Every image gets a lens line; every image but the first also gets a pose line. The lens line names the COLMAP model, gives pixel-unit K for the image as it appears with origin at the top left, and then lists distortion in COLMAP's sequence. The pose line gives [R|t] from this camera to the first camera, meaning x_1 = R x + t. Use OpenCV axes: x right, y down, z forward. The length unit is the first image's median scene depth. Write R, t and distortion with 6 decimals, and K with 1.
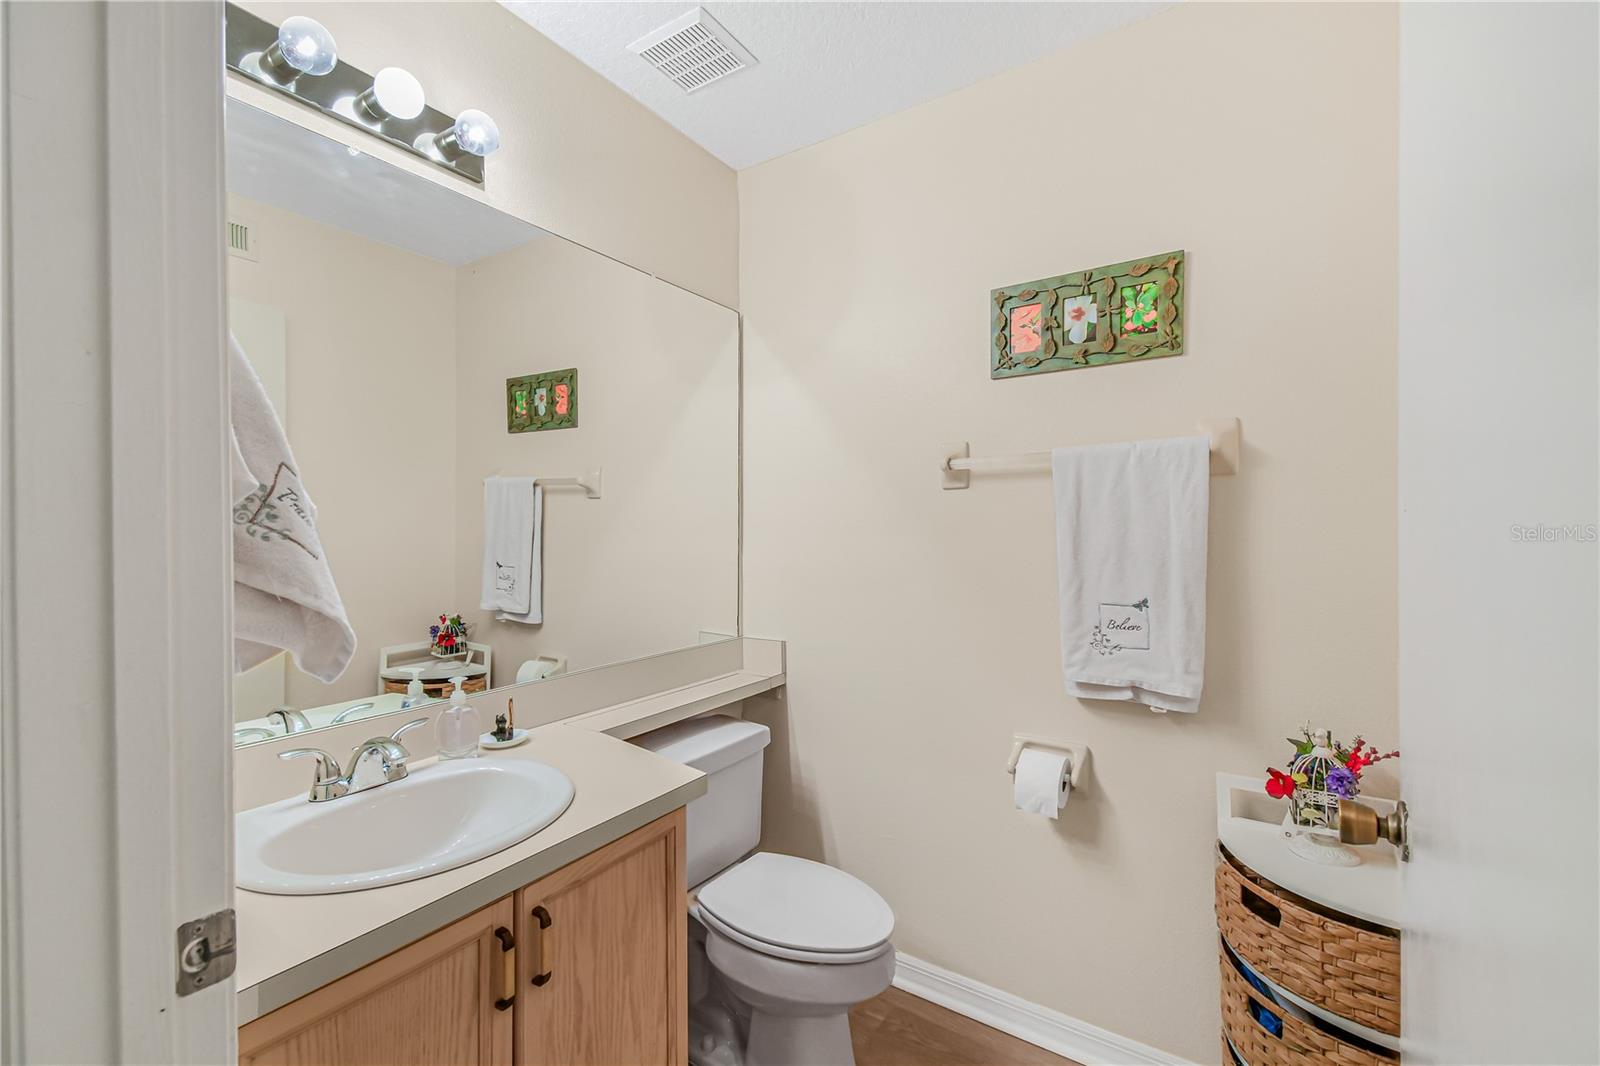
lens RADIAL K [[697.6, 0, 800.0], [0, 697.6, 533.0], [0, 0, 1]] dist [0.002732, 0.000122]
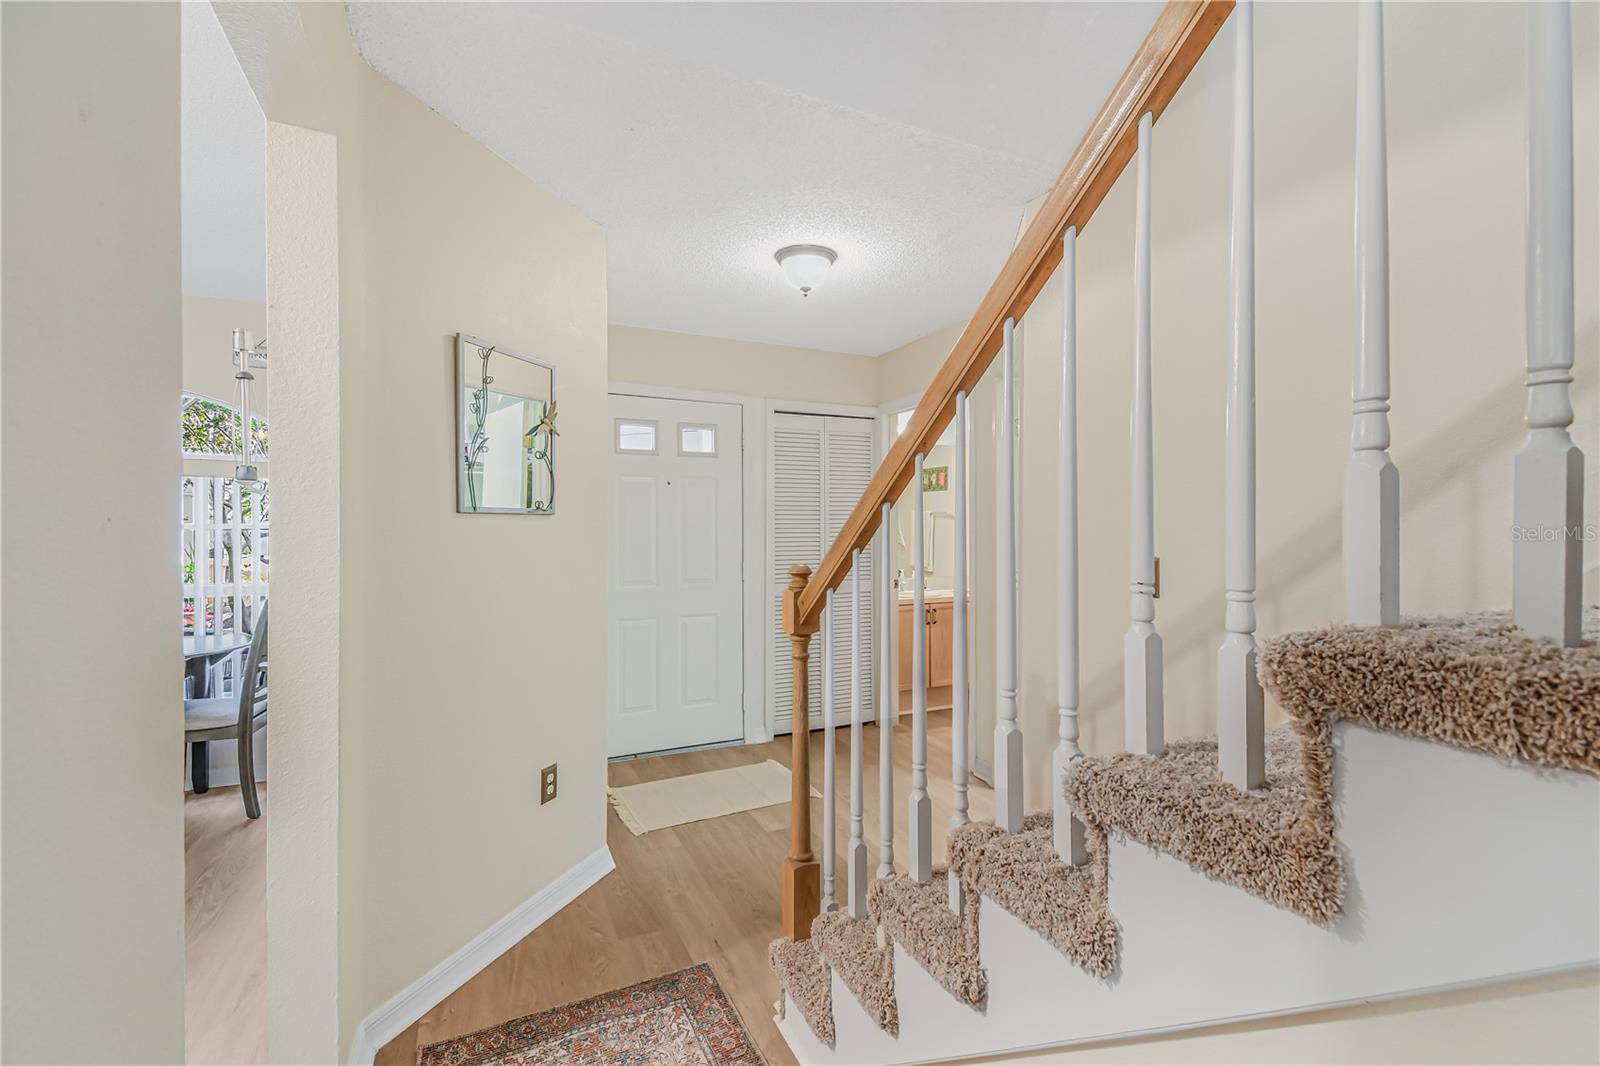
lens RADIAL K [[697.6, 0, 800.0], [0, 697.6, 533.0], [0, 0, 1]] dist [0.002732, 0.000122]
pose [[0.857528, 0.002521, -0.514431, 0.493238], [-0.006506, 0.999961, -0.005944, 0.018429], [0.514396, 0.008444, 0.857511, -1.357922]]
